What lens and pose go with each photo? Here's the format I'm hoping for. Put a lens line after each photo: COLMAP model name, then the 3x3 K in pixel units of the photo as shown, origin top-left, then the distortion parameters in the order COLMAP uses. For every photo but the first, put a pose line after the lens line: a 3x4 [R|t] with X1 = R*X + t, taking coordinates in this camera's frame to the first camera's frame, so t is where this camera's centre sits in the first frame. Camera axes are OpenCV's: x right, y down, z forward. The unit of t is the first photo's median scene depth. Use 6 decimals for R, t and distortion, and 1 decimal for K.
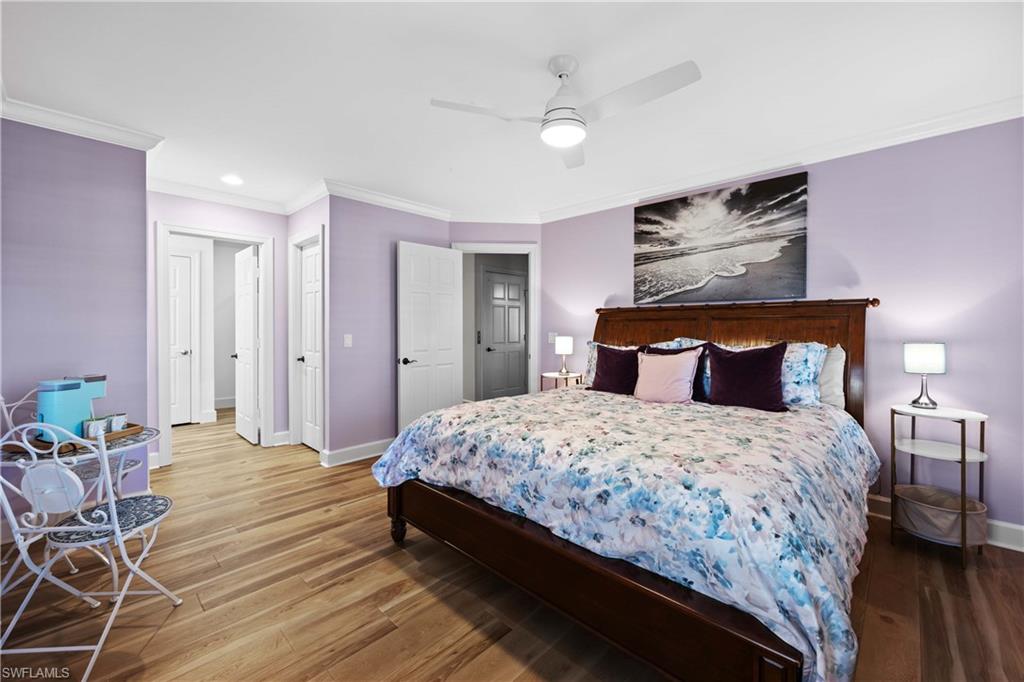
lens RADIAL K [[410.4, 0, 509.0], [0, 410.4, 332.9], [0, 0, 1]] dist [-0.002113, 0.000511]
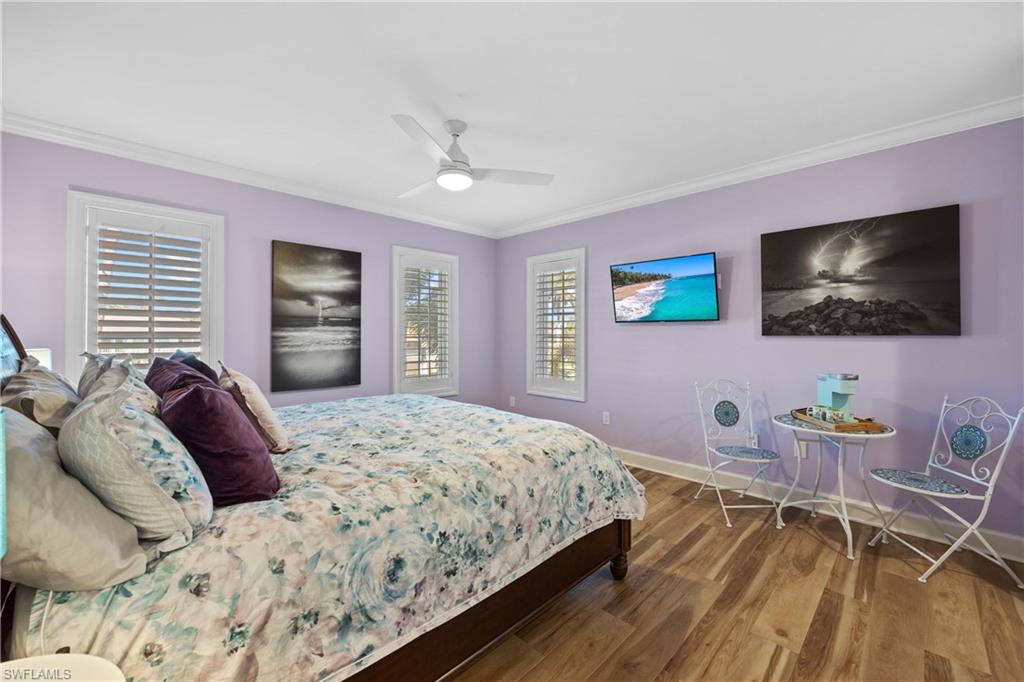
lens RADIAL K [[410.4, 0, 509.4], [0, 410.4, 333.4], [0, 0, 1]] dist [-0.002113, 0.000511]
pose [[-0.999946, -0.005388, 0.008912, -0.040731], [-0.005154, 0.999646, 0.026116, -0.030451], [-0.009050, 0.026069, -0.999619, 1.767273]]
